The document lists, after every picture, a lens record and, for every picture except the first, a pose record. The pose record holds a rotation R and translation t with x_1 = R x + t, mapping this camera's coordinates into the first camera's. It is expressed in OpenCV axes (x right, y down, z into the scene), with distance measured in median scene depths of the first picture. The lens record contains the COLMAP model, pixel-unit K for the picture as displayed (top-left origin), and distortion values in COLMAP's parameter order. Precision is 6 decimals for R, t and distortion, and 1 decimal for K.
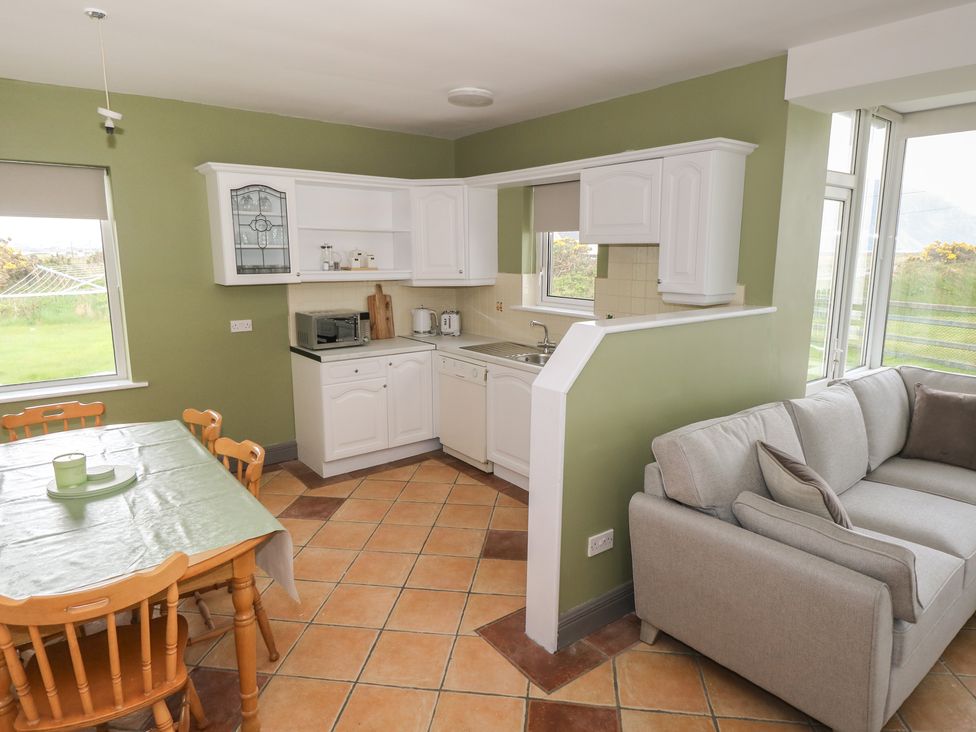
lens RADIAL K [[595.0, 0, 488.0], [0, 595.0, 366.0], [0, 0, 1]] dist [0.000391, -0.001236]
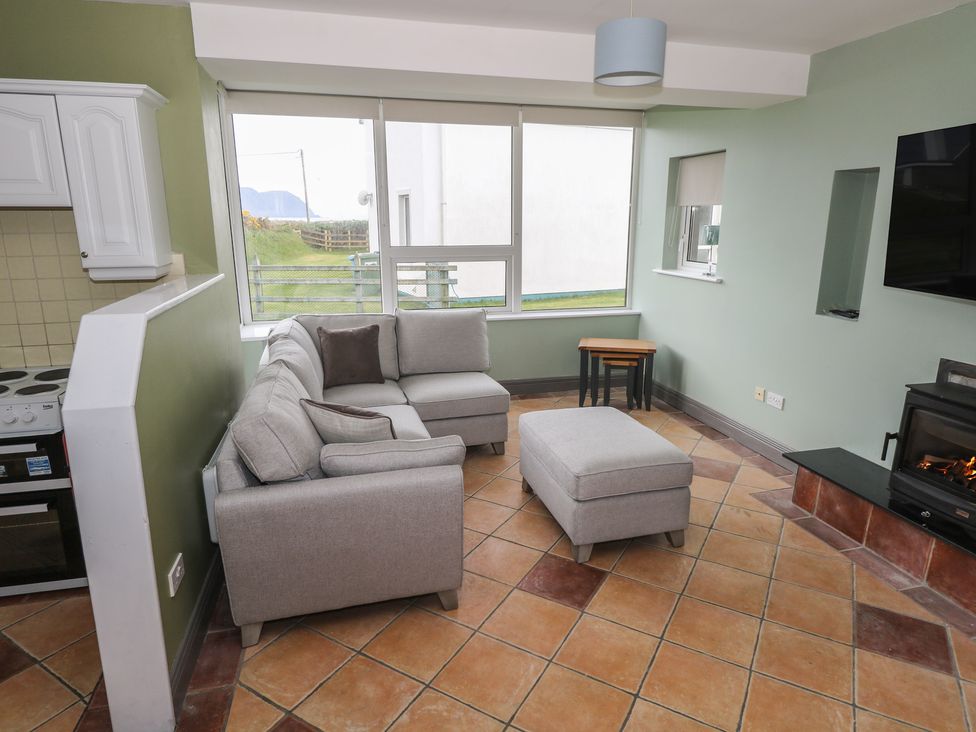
lens RADIAL K [[595.0, 0, 488.0], [0, 595.0, 366.0], [0, 0, 1]] dist [0.000391, -0.001236]
pose [[0.392490, -0.222381, 0.892468, -0.327764], [0.175954, 0.970564, 0.164459, -0.043640], [-0.902769, 0.092484, 0.420065, 0.249854]]
